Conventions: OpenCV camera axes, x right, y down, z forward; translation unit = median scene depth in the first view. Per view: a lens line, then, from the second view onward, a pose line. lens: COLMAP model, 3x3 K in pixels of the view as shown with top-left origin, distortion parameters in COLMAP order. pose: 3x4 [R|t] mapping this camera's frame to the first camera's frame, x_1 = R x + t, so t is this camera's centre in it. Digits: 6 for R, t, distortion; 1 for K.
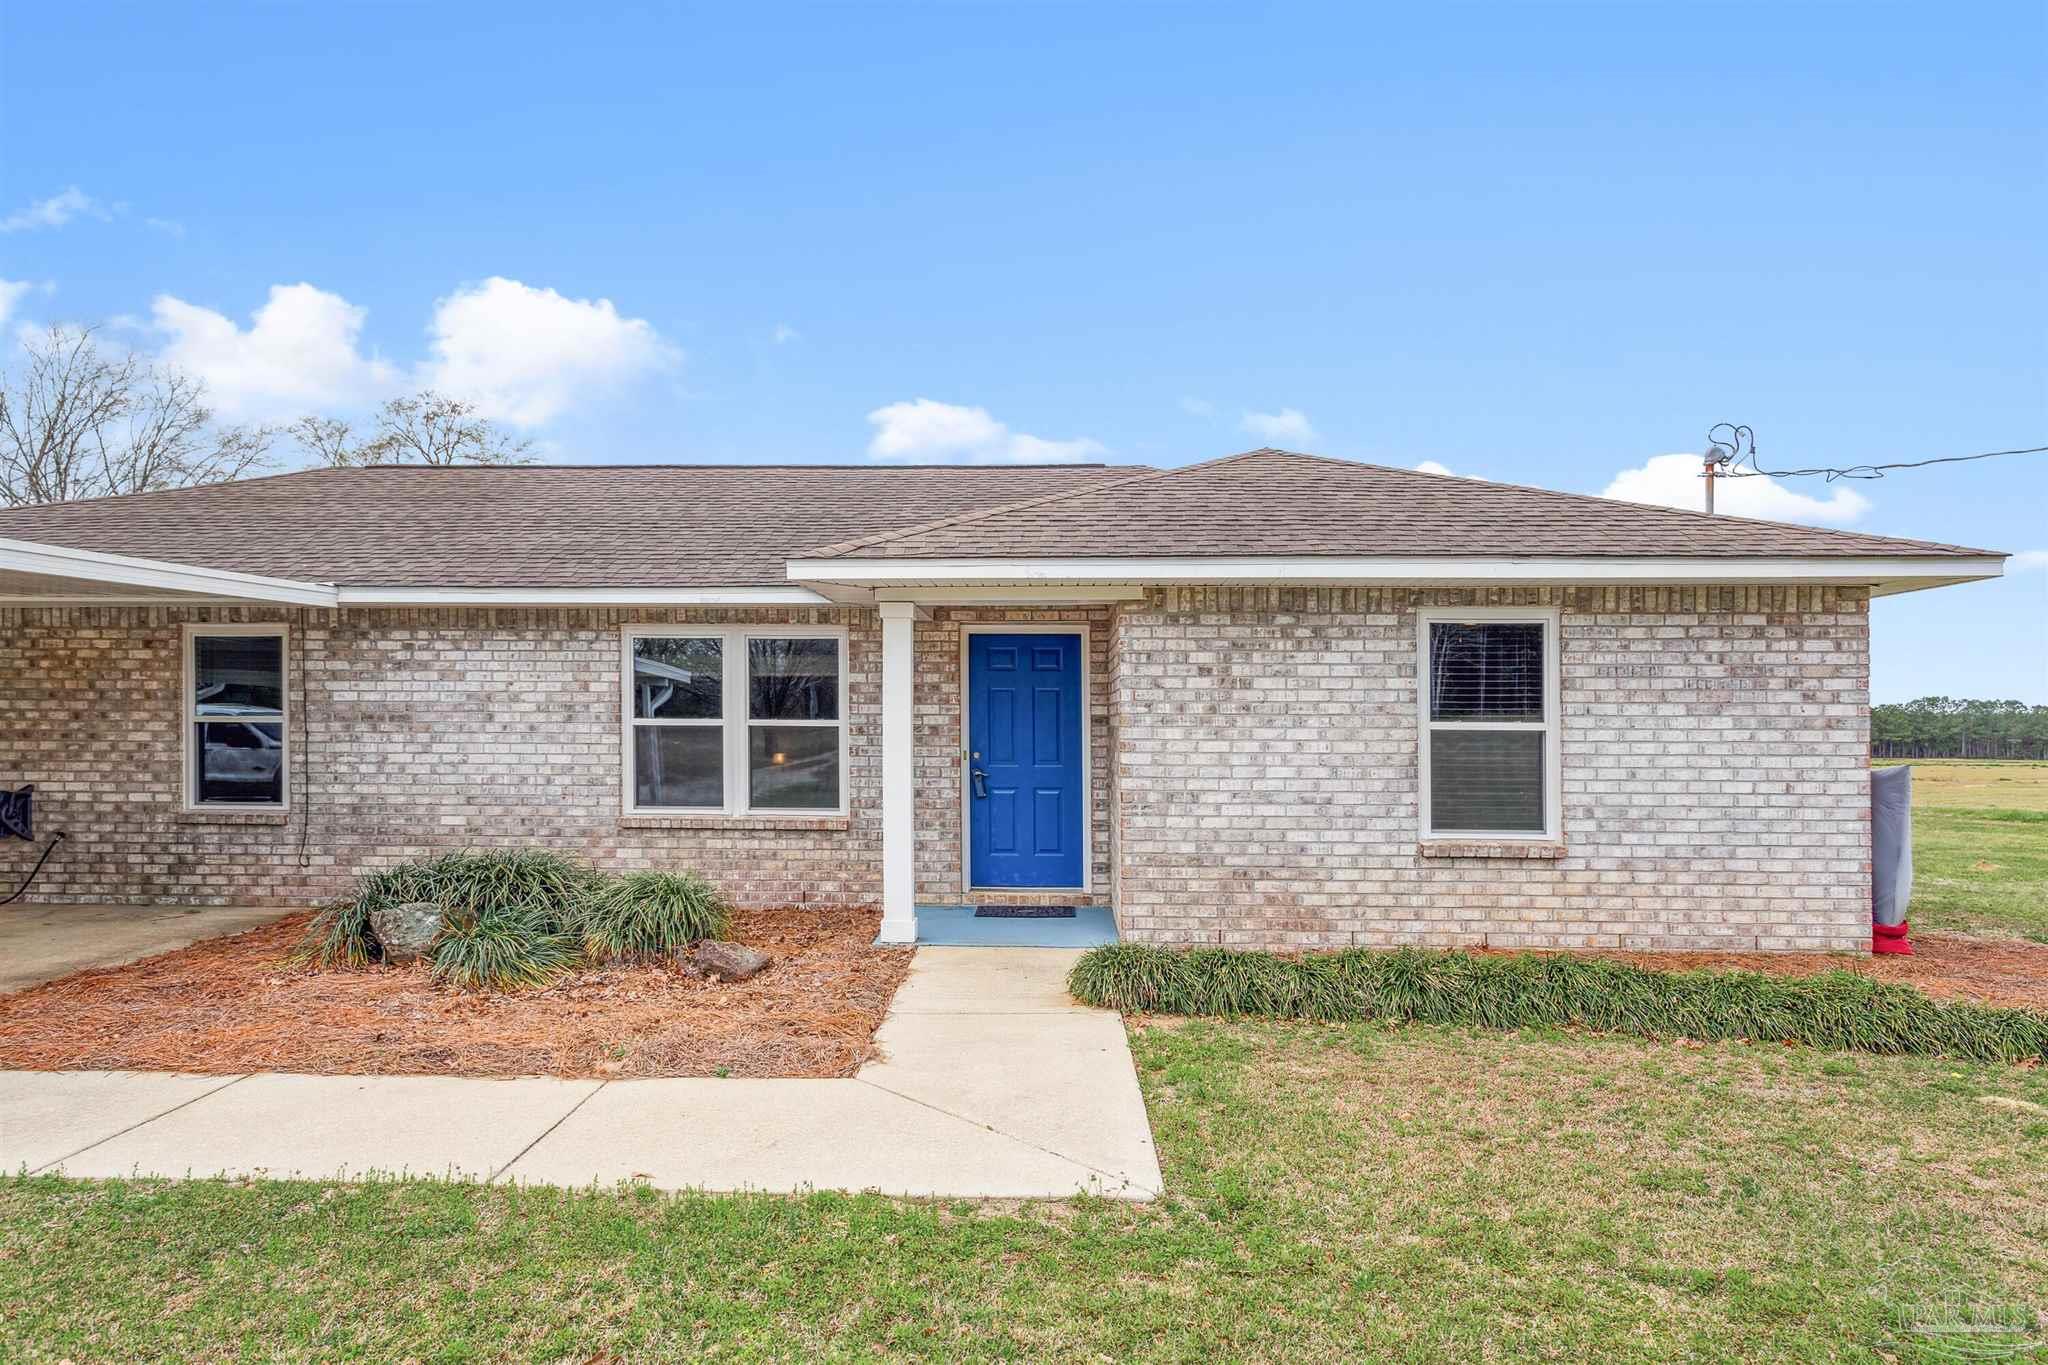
lens RADIAL K [[1205.0, 0, 1025.7], [0, 1205.0, 676.1], [0, 0, 1]] dist [0.004864, 0.002463]
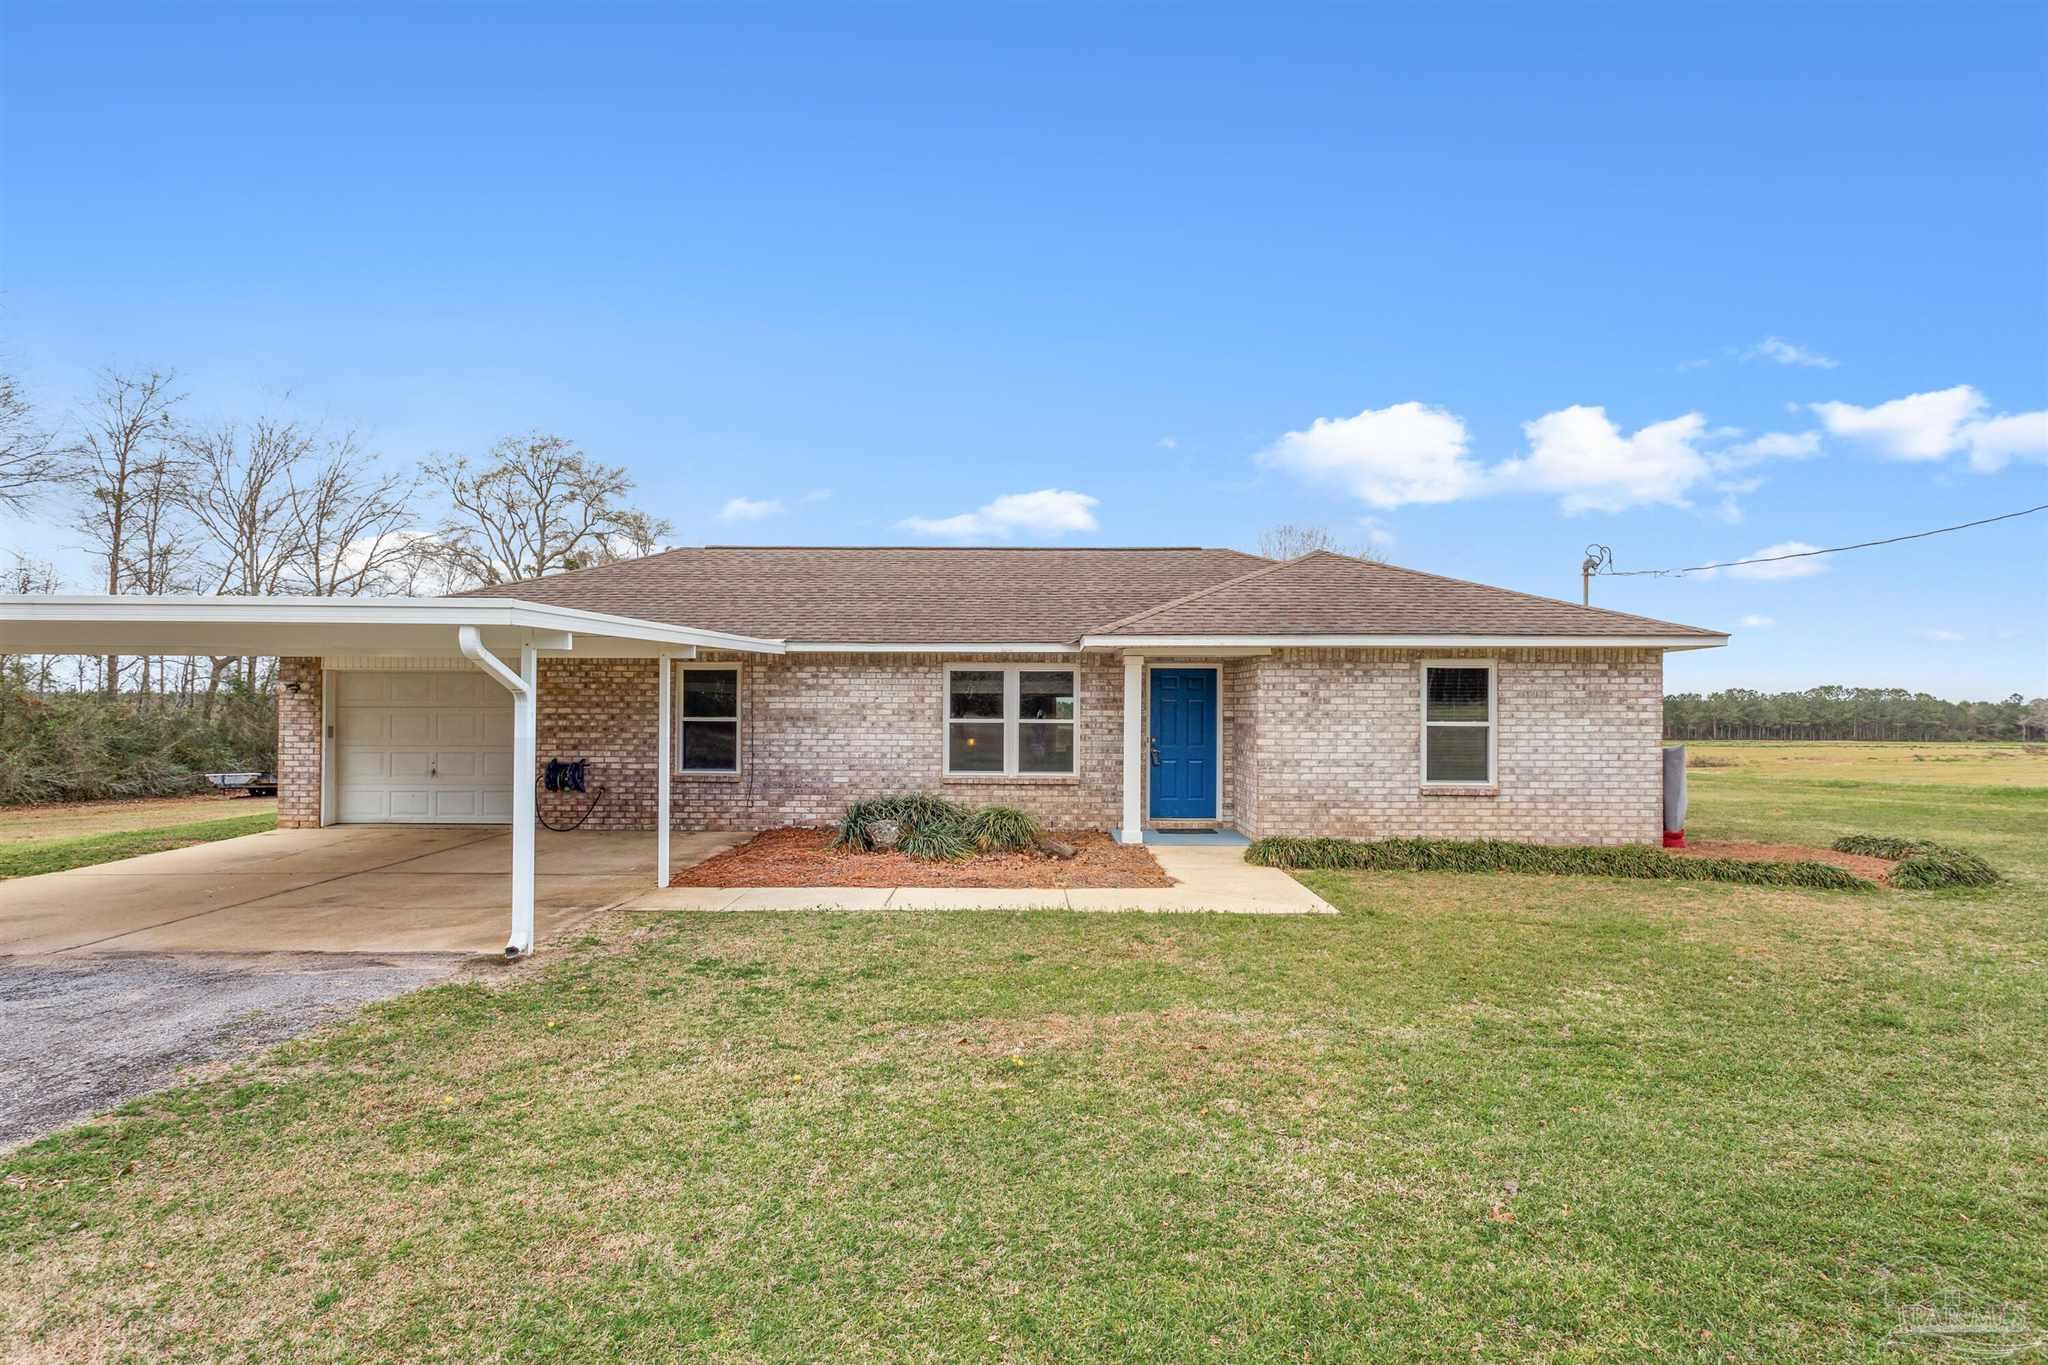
lens RADIAL K [[1124.6, 0, 1020.0], [0, 1124.6, 694.6], [0, 0, 1]] dist [0.001352, -0.000505]
pose [[0.999894, -0.001230, 0.014515, -0.271832], [0.000856, 0.999668, 0.025770, -0.042247], [-0.014542, -0.025754, 0.999563, -0.617476]]
